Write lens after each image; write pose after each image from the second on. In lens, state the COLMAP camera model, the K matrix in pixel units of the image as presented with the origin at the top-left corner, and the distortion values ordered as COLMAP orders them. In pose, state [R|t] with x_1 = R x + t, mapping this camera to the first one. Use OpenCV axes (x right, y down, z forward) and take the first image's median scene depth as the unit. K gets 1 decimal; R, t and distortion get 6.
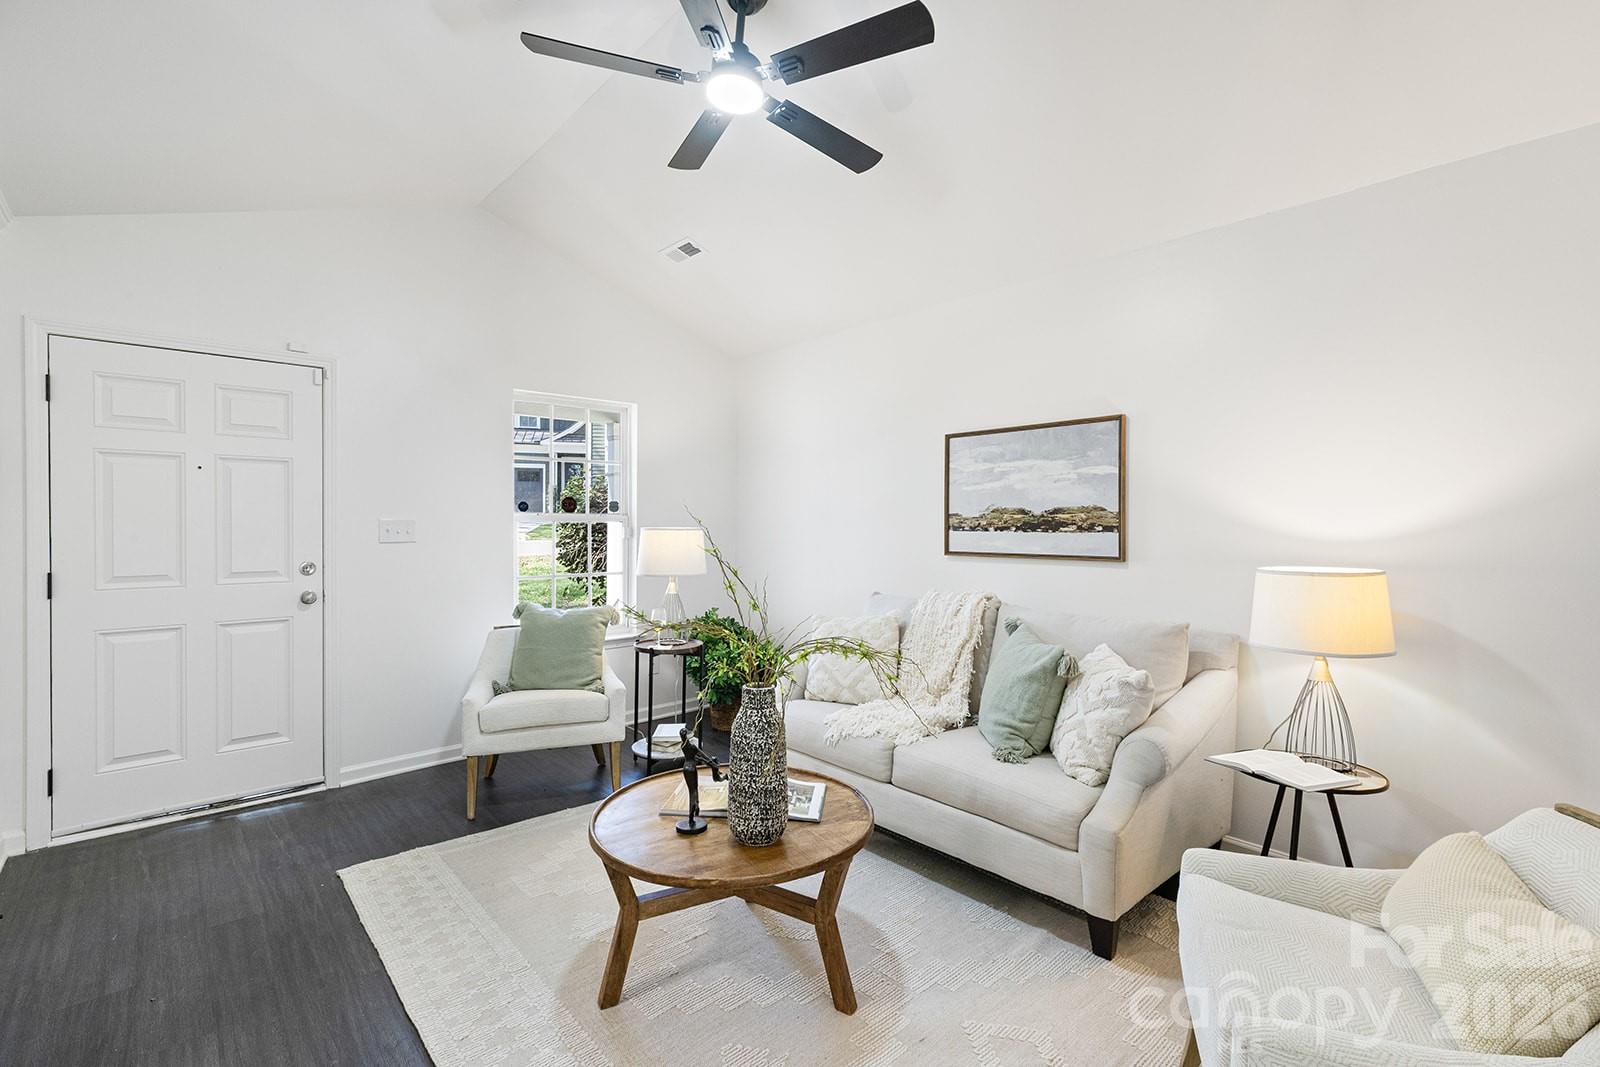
lens RADIAL K [[718.6, 0, 805.7], [0, 718.6, 528.9], [0, 0, 1]] dist [0.009465, -0.001890]
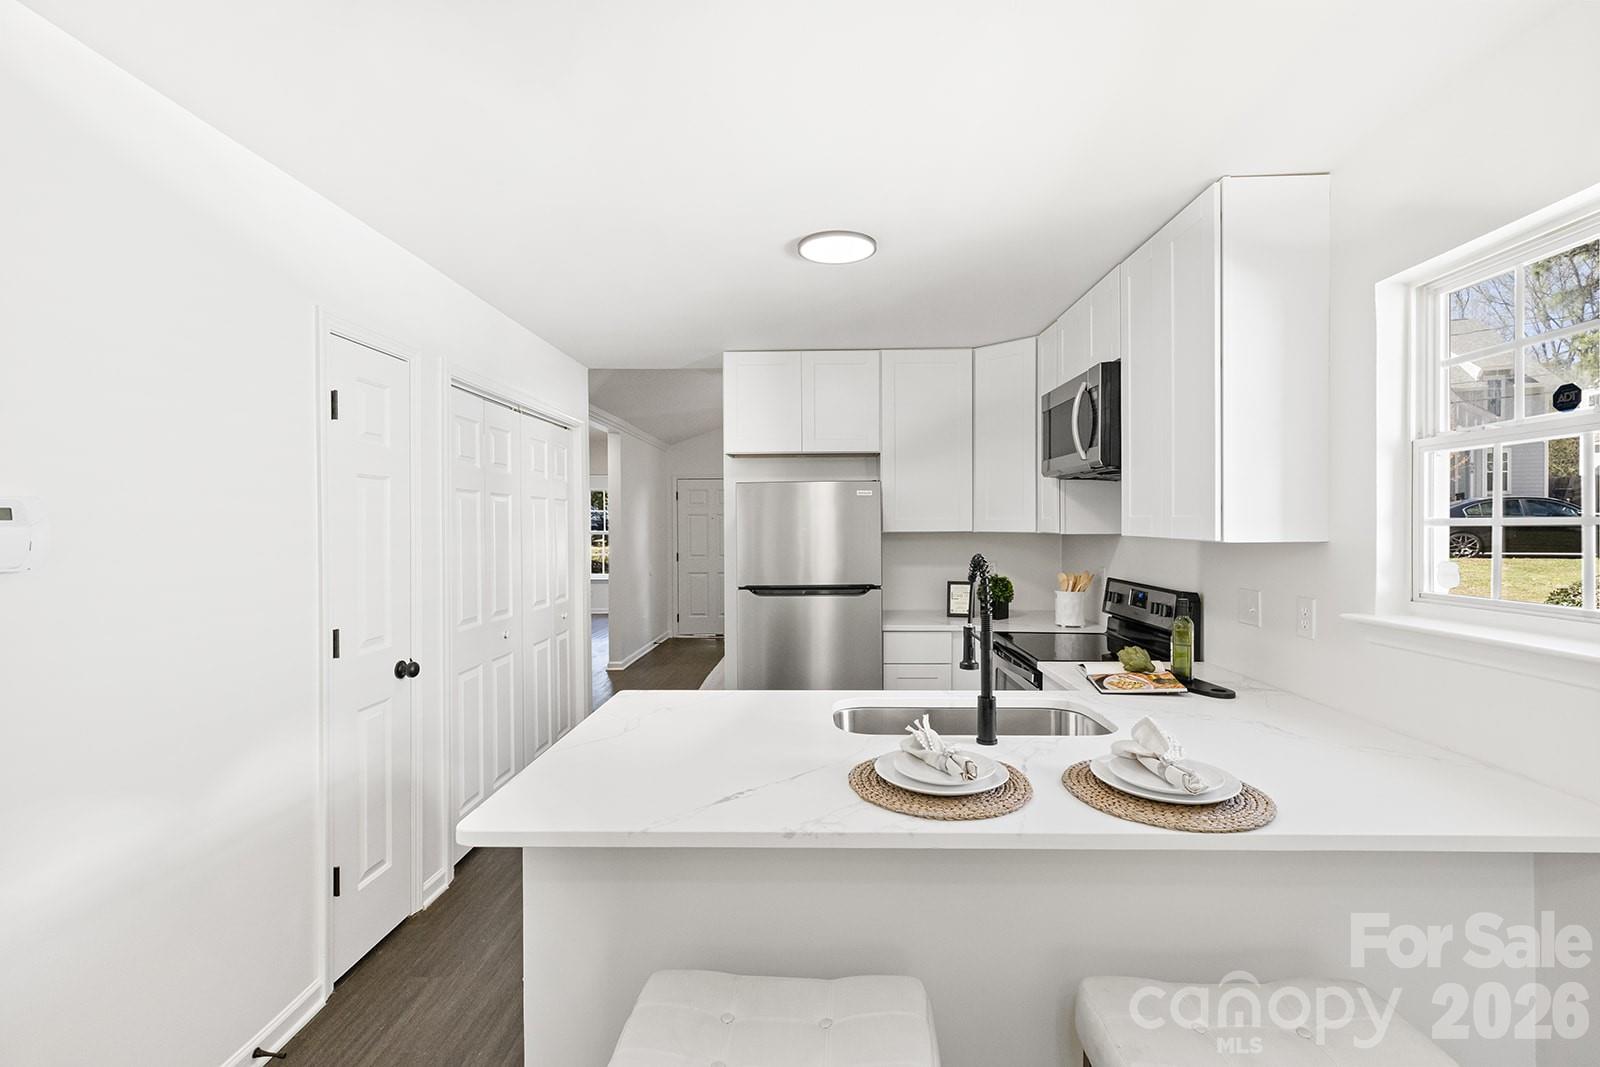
lens RADIAL K [[718.6, 0, 817.0], [0, 718.6, 531.7], [0, 0, 1]] dist [0.009465, -0.001890]
pose [[0.730113, -0.006558, -0.683295, 1.405849], [0.010505, 0.999943, 0.001629, -0.030156], [0.683246, -0.008367, 0.730140, -0.799600]]
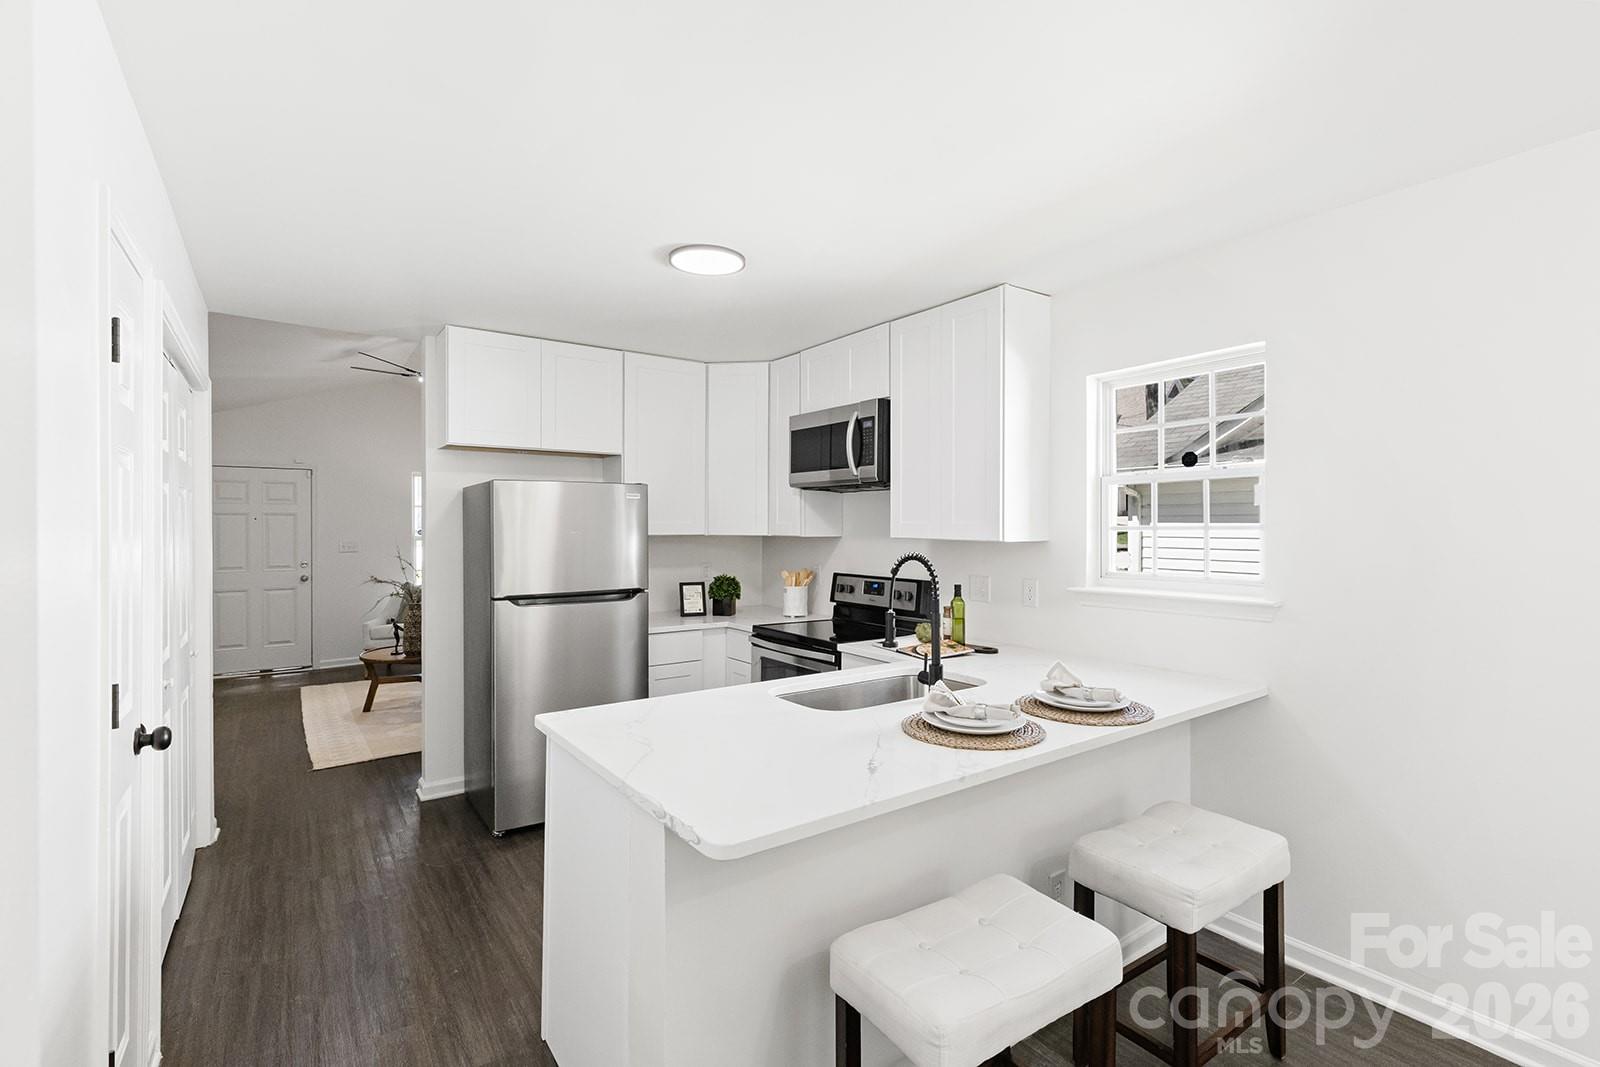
lens RADIAL K [[718.6, 0, 807.1], [0, 718.6, 521.1], [0, 0, 1]] dist [0.009465, -0.001890]
pose [[0.994026, -0.010766, -0.108609, 1.079406], [0.009282, 0.999857, -0.014158, -0.030689], [0.108746, 0.013066, 0.993984, -1.013770]]
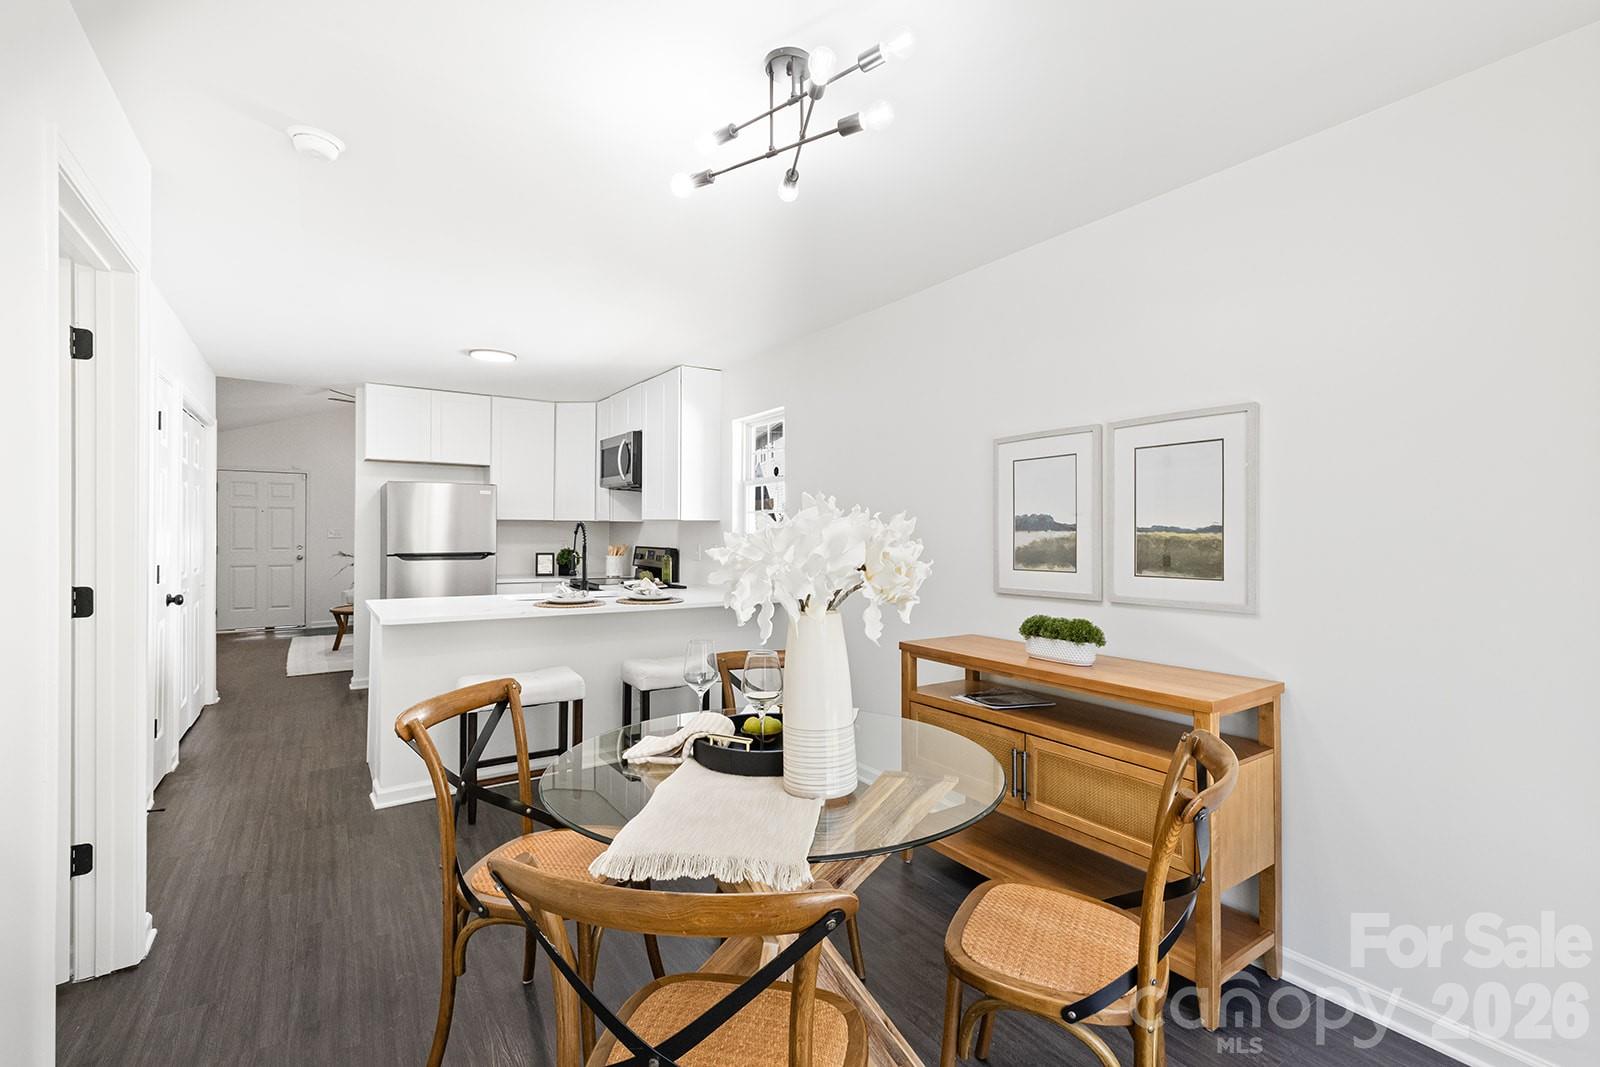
lens RADIAL K [[718.6, 0, 813.3], [0, 718.6, 520.6], [0, 0, 1]] dist [0.009465, -0.001890]
pose [[0.990997, -0.006926, -0.133706, 1.711040], [0.004441, 0.999812, -0.018876, 0.016302], [0.133812, 0.018113, 0.990841, -1.548310]]
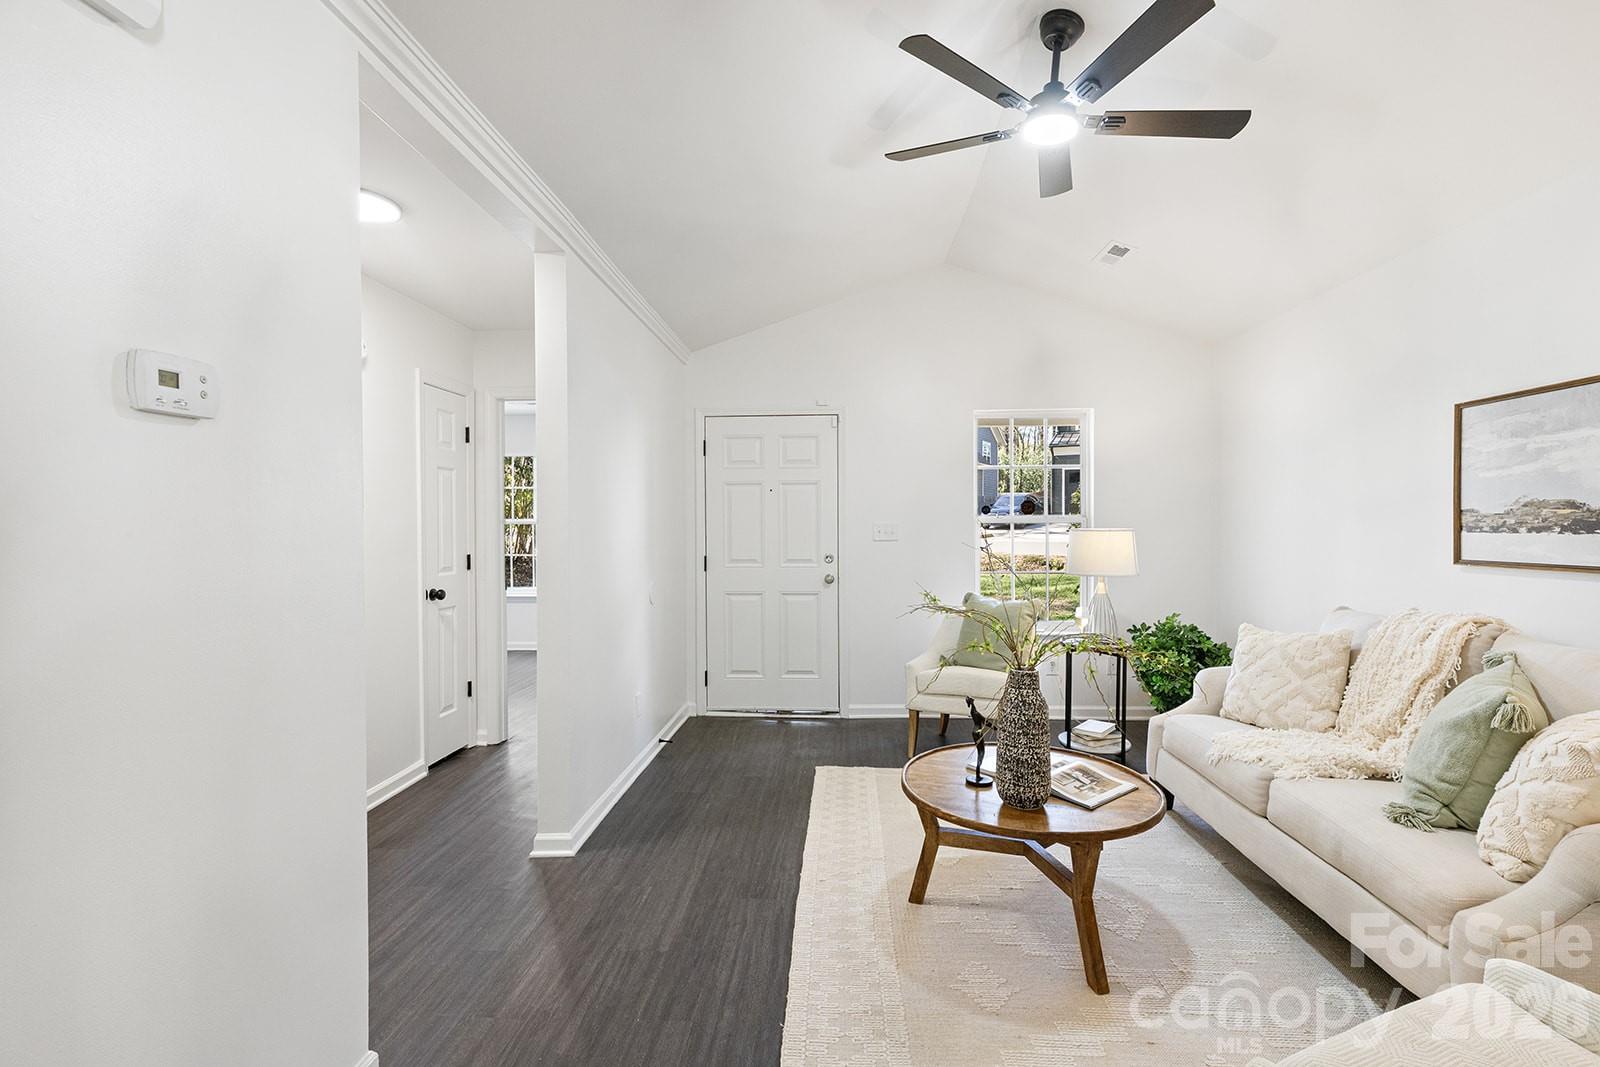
lens RADIAL K [[718.6, 0, 800.9], [0, 718.6, 532.7], [0, 0, 1]] dist [0.009465, -0.001890]
pose [[0.697748, 0.001661, -0.716341, 0.295828], [0.000121, 0.999997, 0.002437, 0.001383], [0.716343, -0.001788, 0.697746, -0.020950]]
